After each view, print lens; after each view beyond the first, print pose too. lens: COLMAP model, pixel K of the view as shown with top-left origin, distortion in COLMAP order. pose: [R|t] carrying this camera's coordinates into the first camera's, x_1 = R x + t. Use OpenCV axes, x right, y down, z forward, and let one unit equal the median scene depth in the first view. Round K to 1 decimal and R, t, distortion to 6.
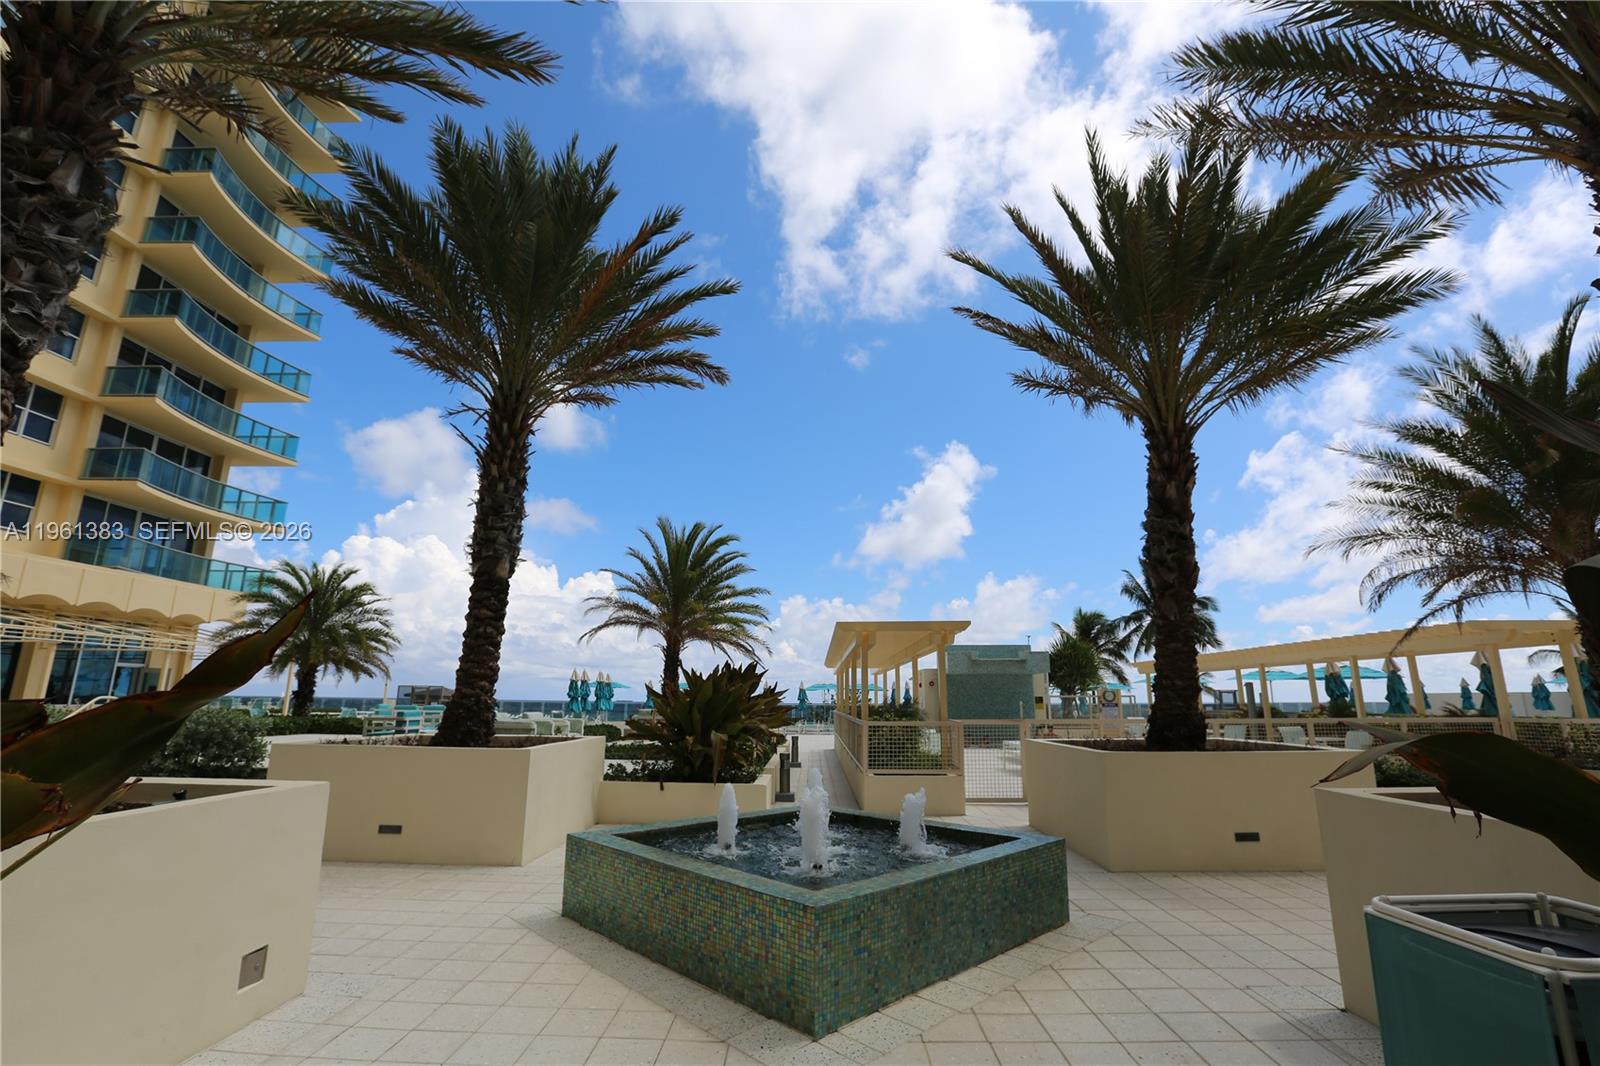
lens RADIAL K [[720.5, 0, 800.0], [0, 720.5, 533.0], [0, 0, 1]] dist [-0.000440, -0.000064]
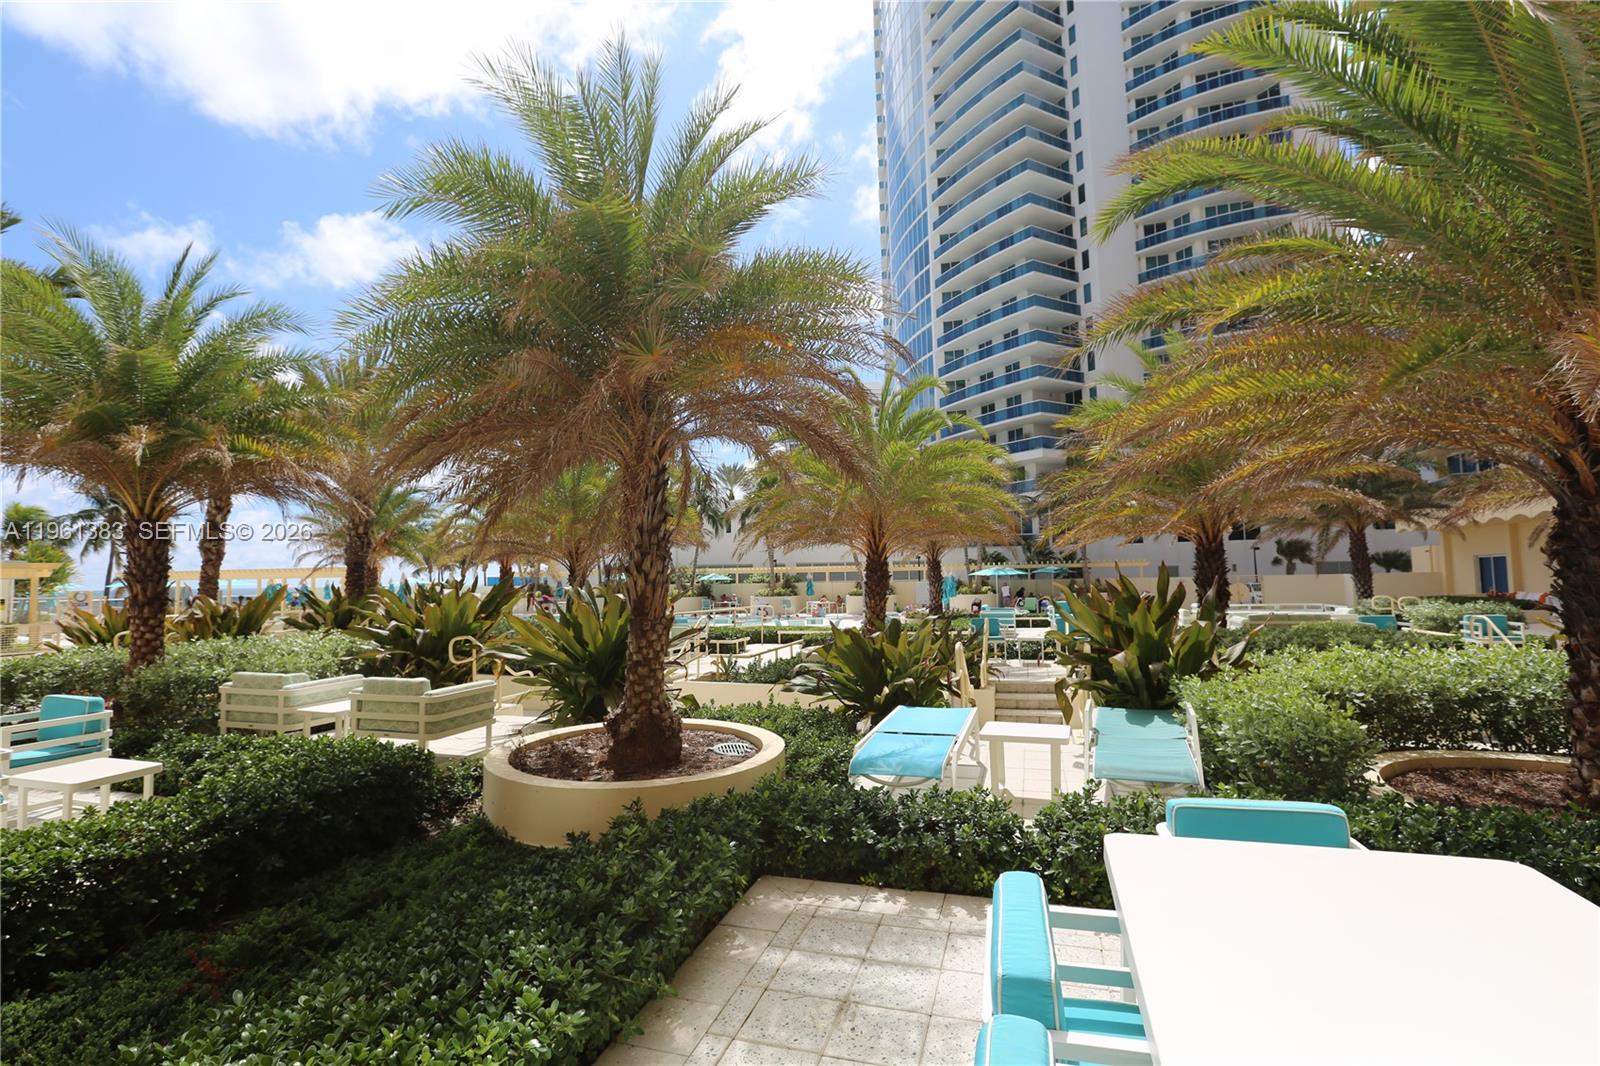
lens RADIAL K [[720.5, 0, 800.0], [0, 720.5, 533.0], [0, 0, 1]] dist [-0.000440, -0.000064]
pose [[0.302308, 0.045592, 0.952119, -0.203706], [-0.196898, 0.980300, 0.015575, -0.076652], [-0.932653, -0.192179, 0.305330, -0.263435]]
